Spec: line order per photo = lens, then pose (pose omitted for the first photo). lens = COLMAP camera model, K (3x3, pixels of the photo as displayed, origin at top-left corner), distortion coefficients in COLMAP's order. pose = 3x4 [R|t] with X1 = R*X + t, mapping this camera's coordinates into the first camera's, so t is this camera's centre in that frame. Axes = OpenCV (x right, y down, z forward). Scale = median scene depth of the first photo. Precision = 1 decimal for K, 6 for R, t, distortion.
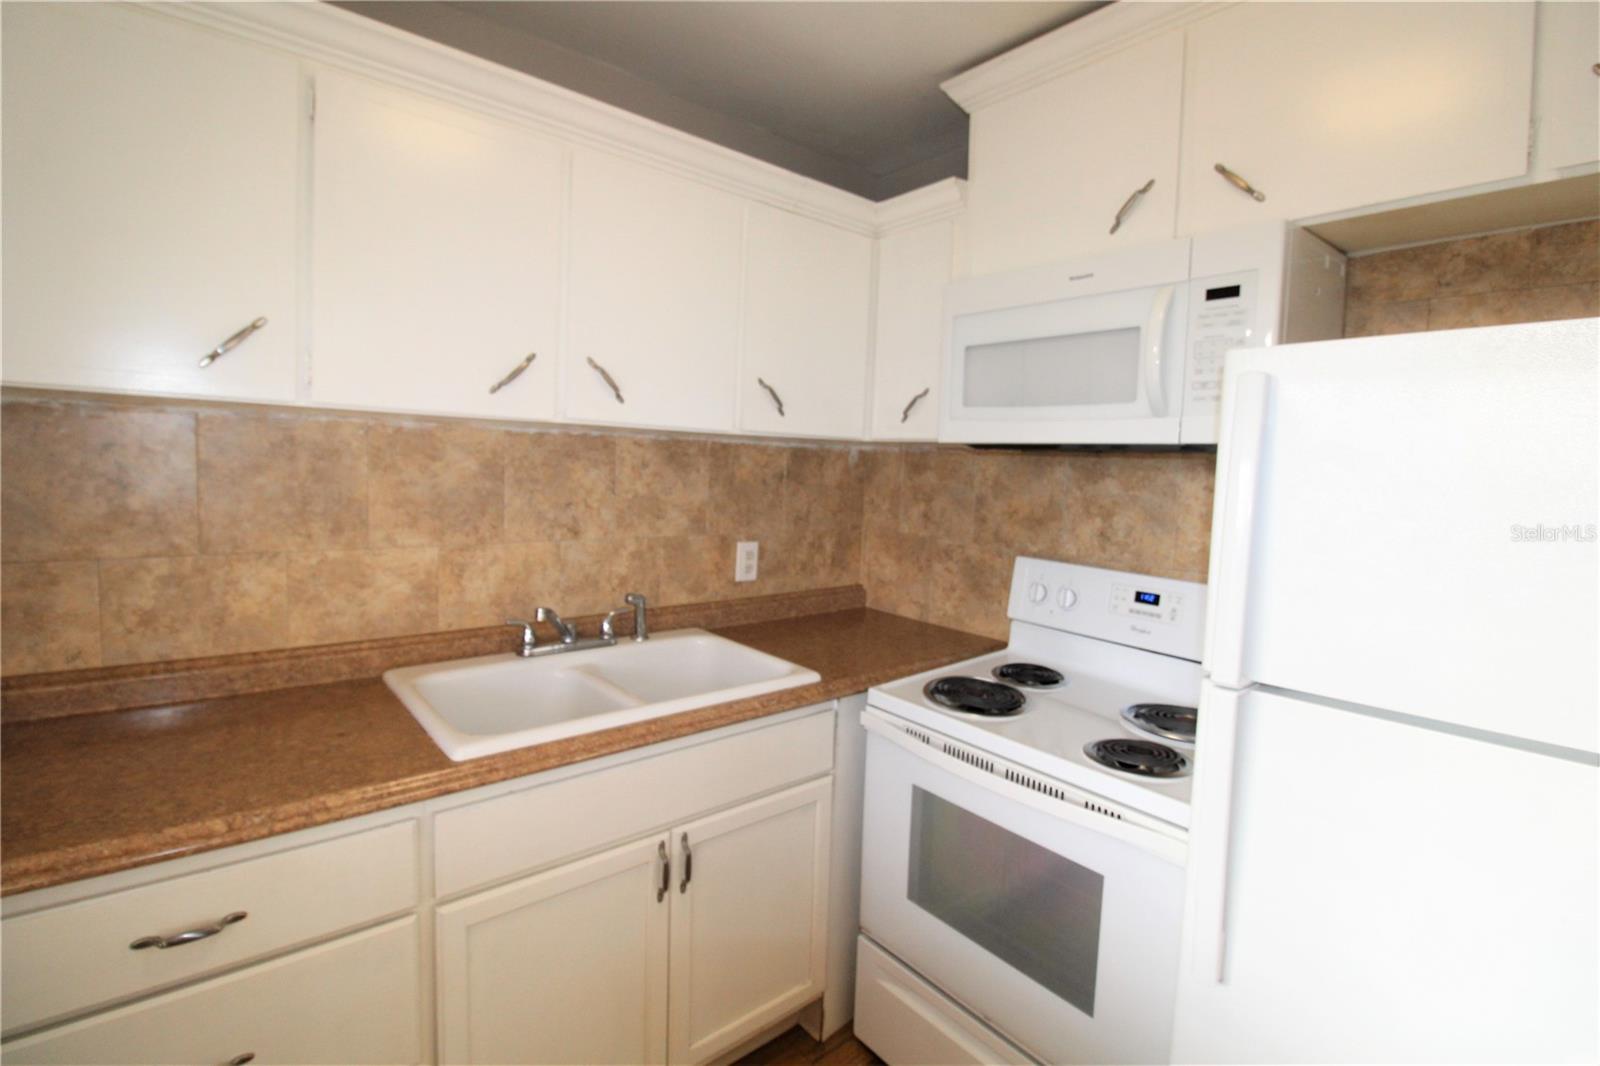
lens RADIAL K [[742.1, 0, 796.4], [0, 742.1, 521.2], [0, 0, 1]] dist [0.000669, -0.012529]
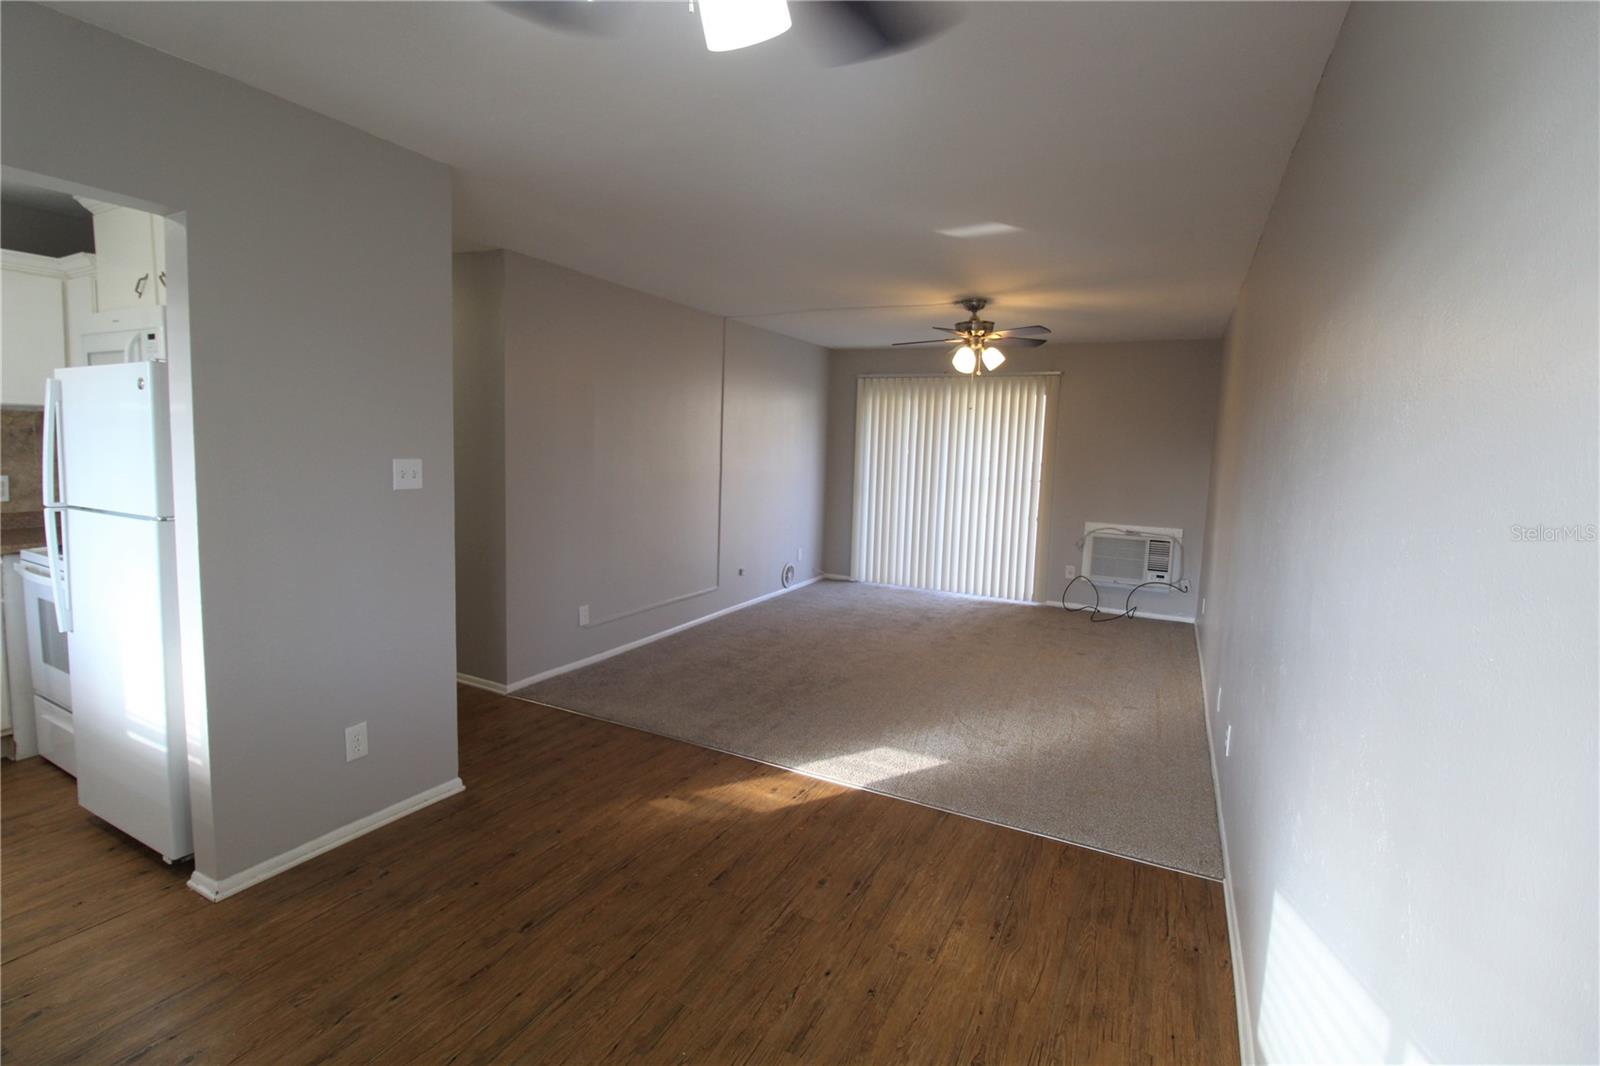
lens RADIAL K [[742.1, 0, 796.4], [0, 742.1, 521.2], [0, 0, 1]] dist [0.000669, -0.012529]
pose [[0.920329, -0.043451, 0.388724, 1.036046], [0.030587, 0.998762, 0.039223, 0.137419], [-0.389947, -0.024208, 0.920519, -1.196979]]
